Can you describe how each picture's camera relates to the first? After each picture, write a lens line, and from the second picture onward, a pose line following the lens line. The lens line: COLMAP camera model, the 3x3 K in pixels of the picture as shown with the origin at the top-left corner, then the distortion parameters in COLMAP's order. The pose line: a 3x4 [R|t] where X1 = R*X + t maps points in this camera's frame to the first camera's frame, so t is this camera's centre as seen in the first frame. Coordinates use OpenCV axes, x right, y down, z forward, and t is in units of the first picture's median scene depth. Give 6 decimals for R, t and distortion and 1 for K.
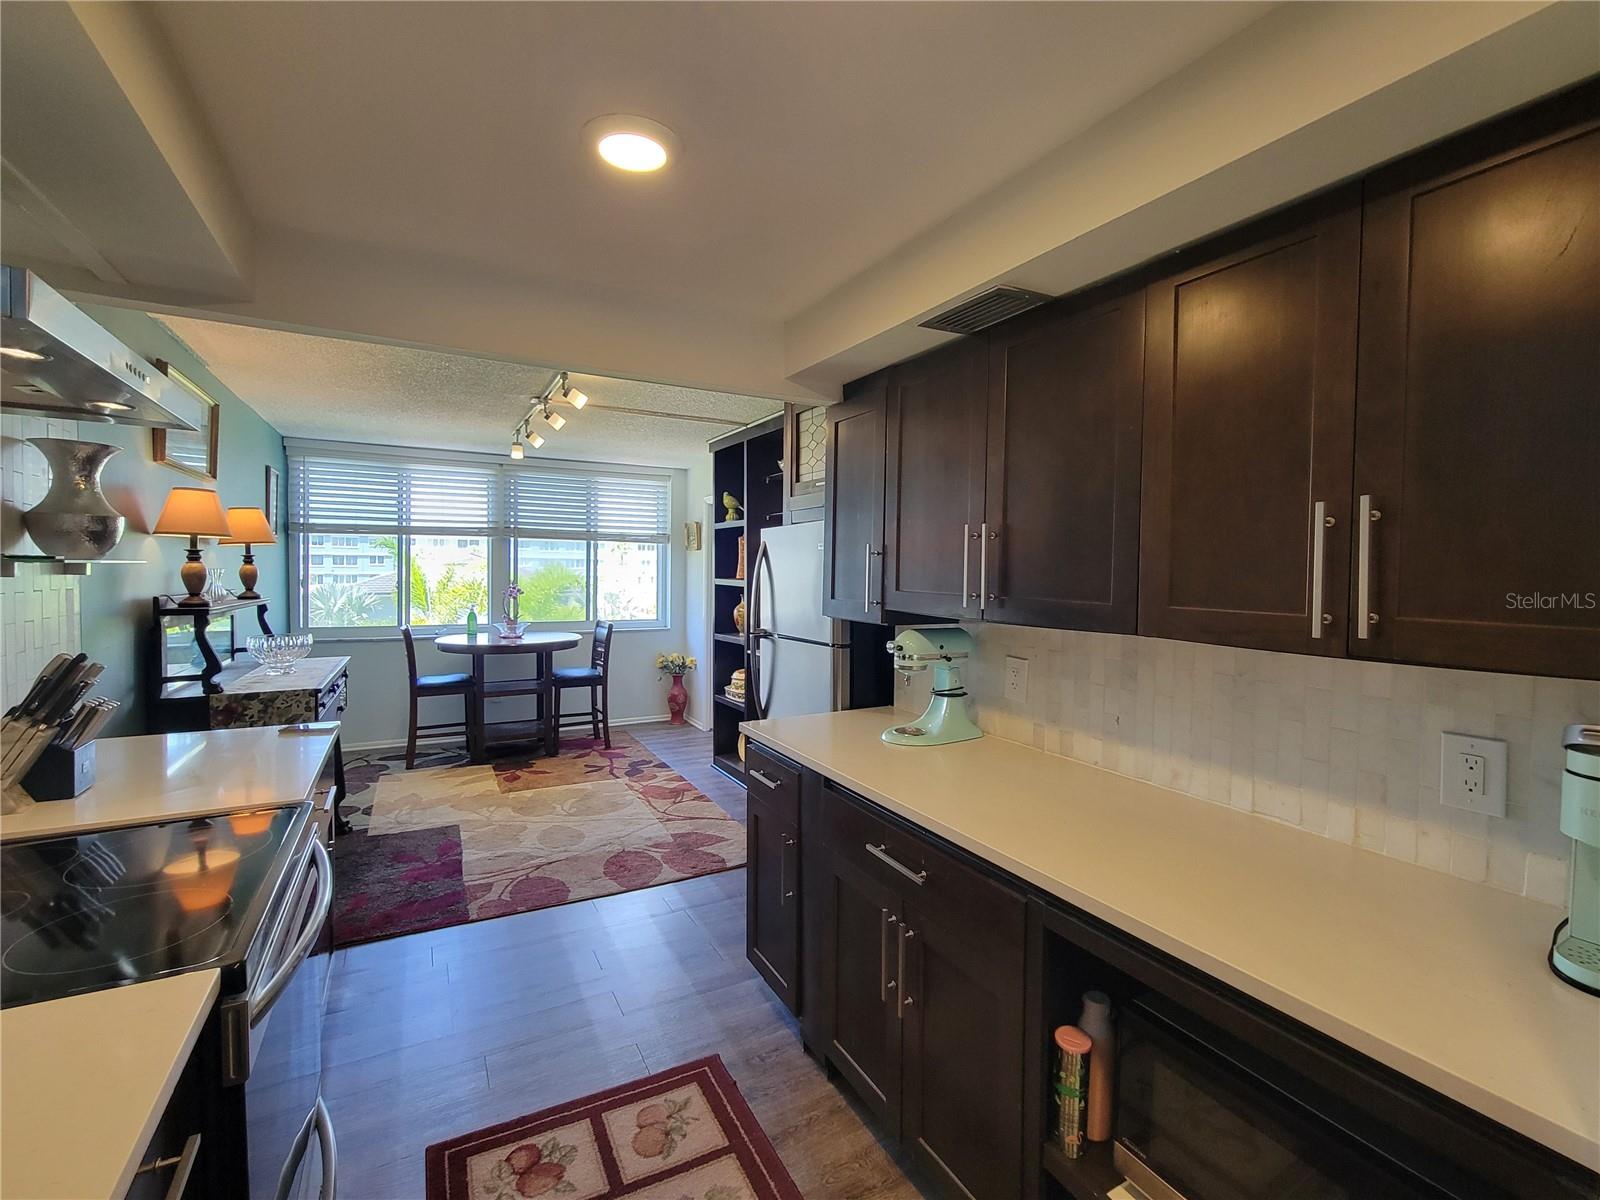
lens RADIAL K [[711.1, 0, 809.4], [0, 711.1, 589.5], [0, 0, 1]] dist [0.002936, -0.003366]
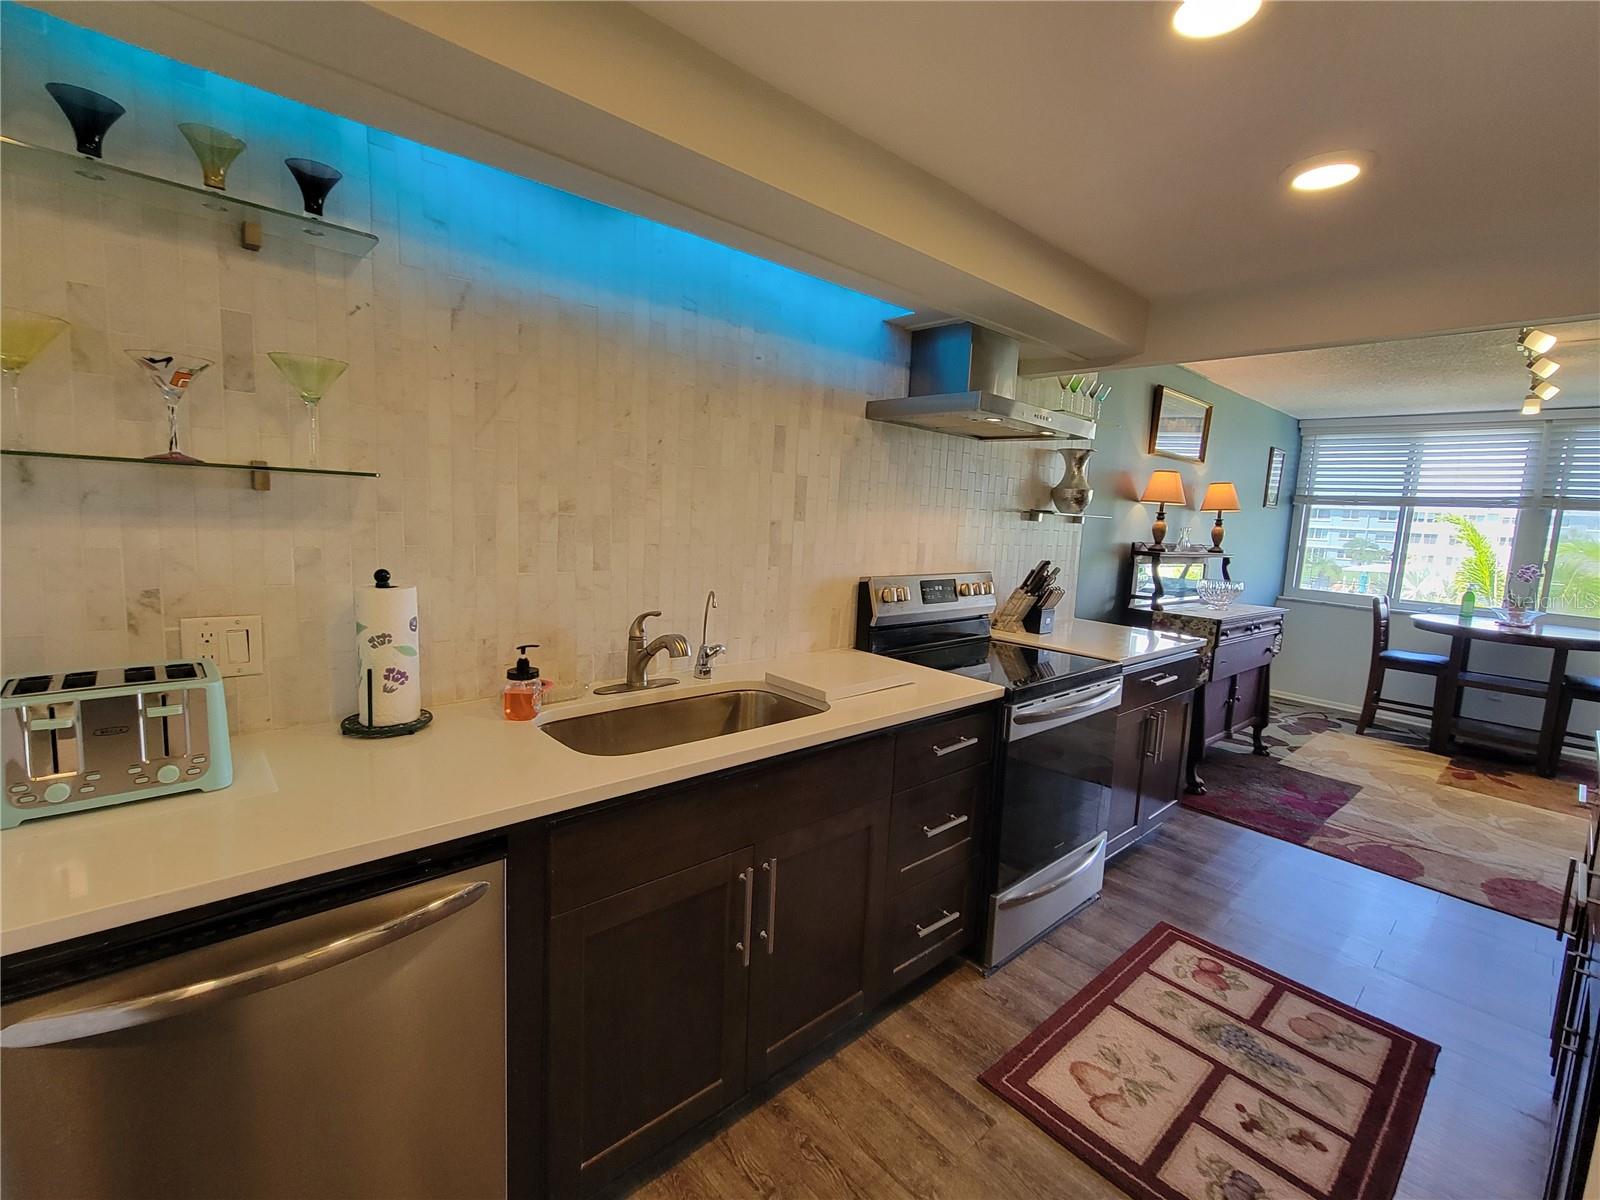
lens RADIAL K [[711.1, 0, 809.4], [0, 711.1, 589.5], [0, 0, 1]] dist [0.002936, -0.003366]
pose [[0.239710, 0.110214, -0.964568, 0.295445], [-0.078890, 0.992461, 0.093796, 0.015949], [0.967634, 0.053611, 0.246598, -0.044121]]
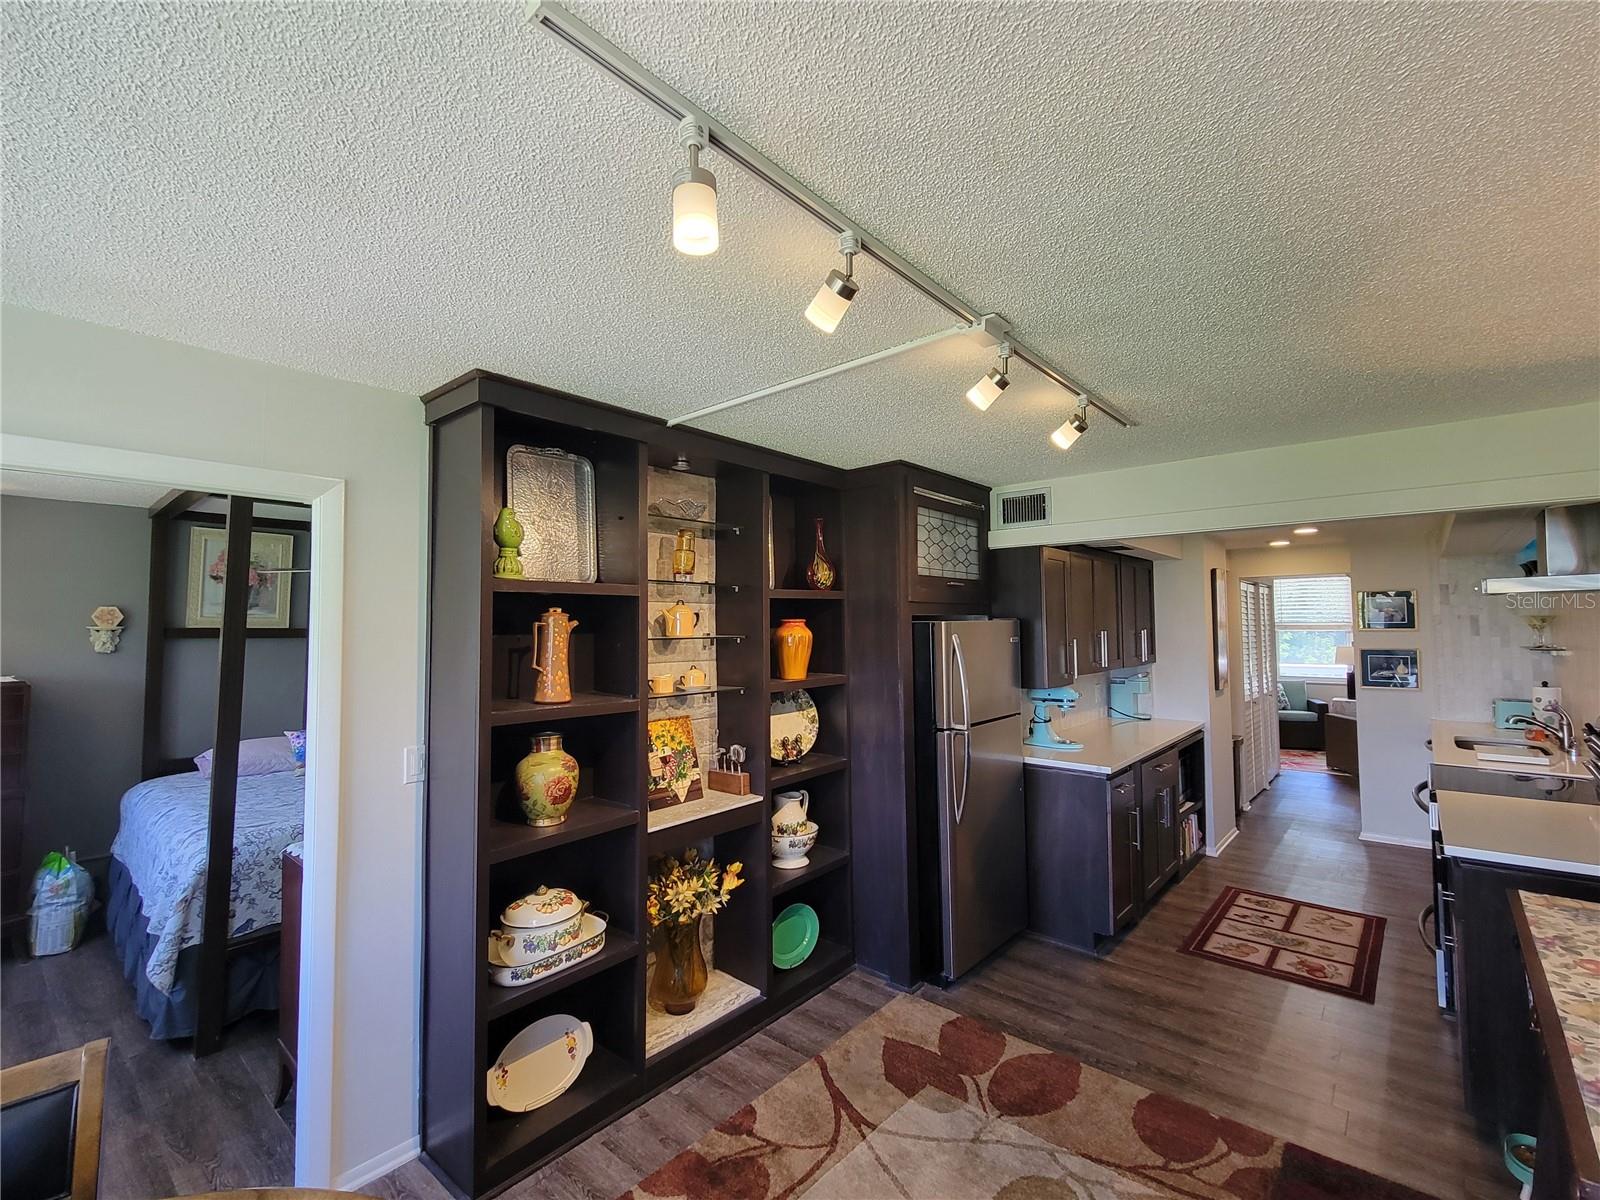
lens RADIAL K [[711.1, 0, 809.4], [0, 711.1, 589.5], [0, 0, 1]] dist [0.002936, -0.003366]
pose [[-0.352662, 0.042187, 0.934799, -0.813669], [0.034491, 0.998890, -0.032068, -0.094385], [-0.935115, 0.020933, -0.353726, 1.364424]]
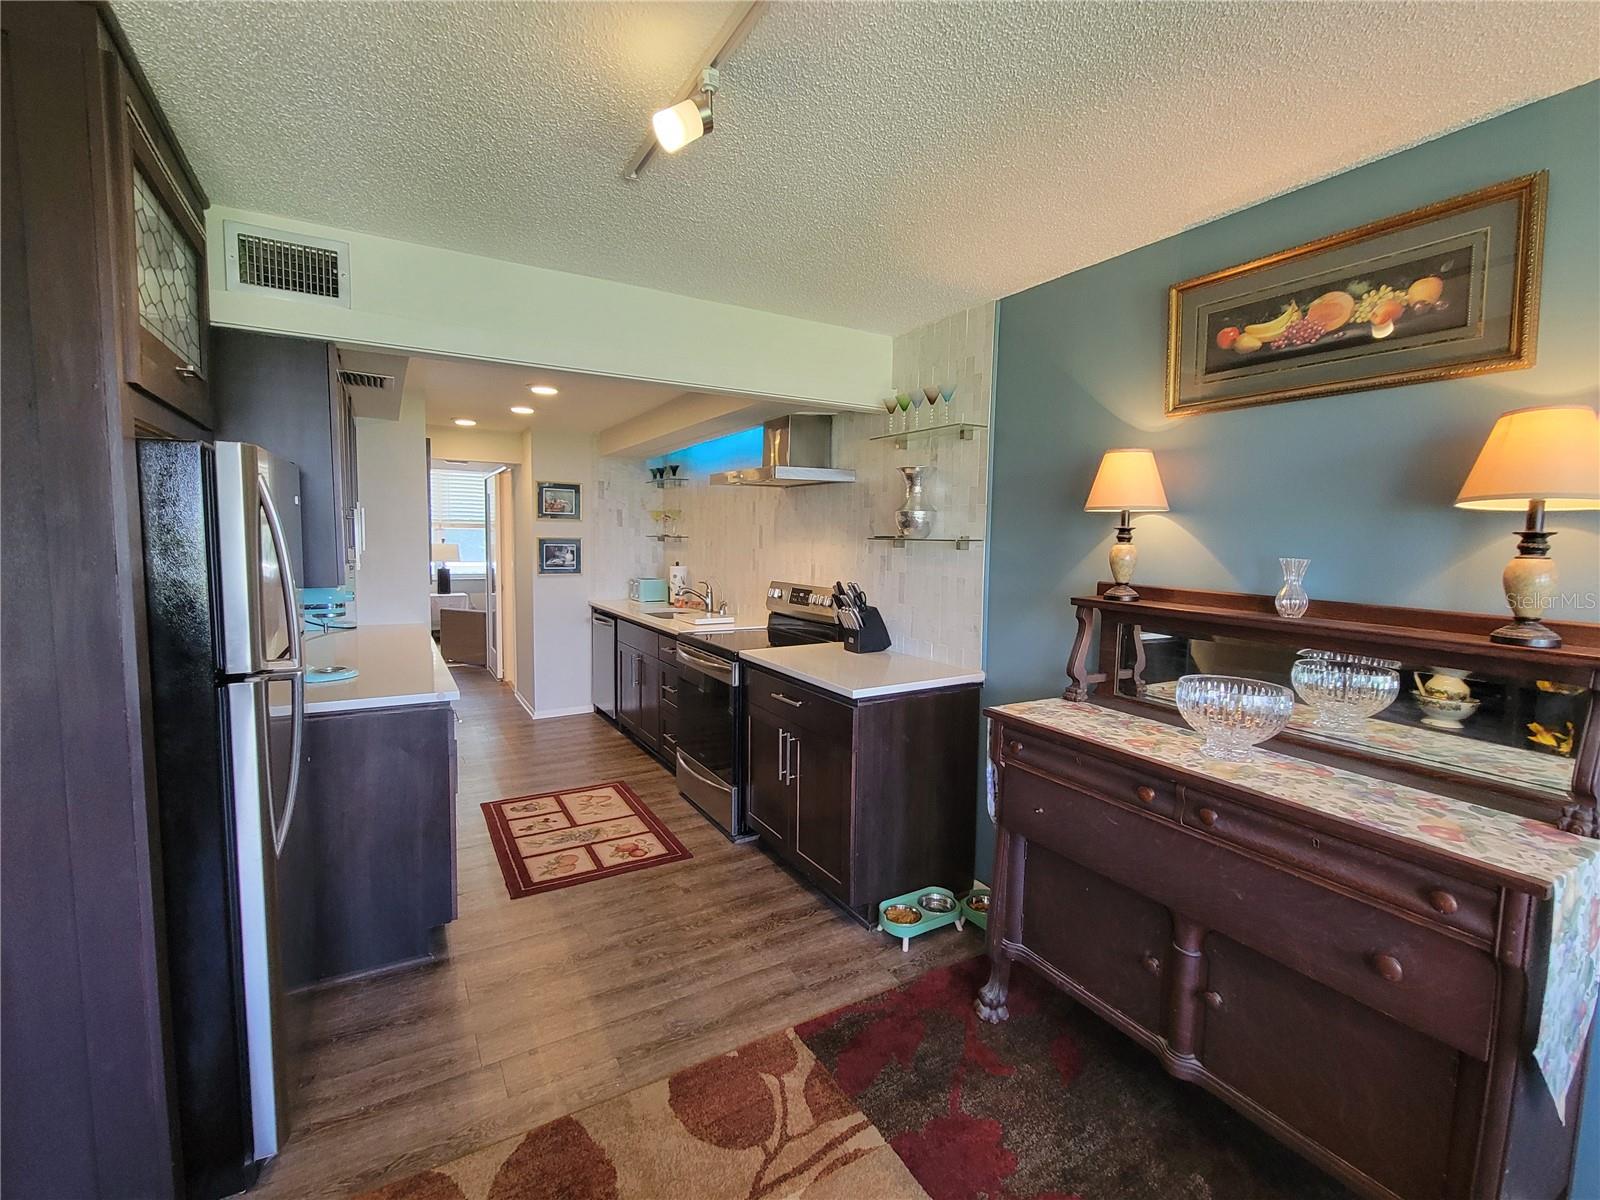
lens RADIAL K [[711.1, 0, 809.4], [0, 711.1, 589.5], [0, 0, 1]] dist [0.002936, -0.003366]
pose [[-0.999056, -0.020206, -0.038451, -0.360418], [-0.024189, 0.994059, 0.106125, -0.045828], [0.036079, 0.106955, -0.993609, 1.317147]]
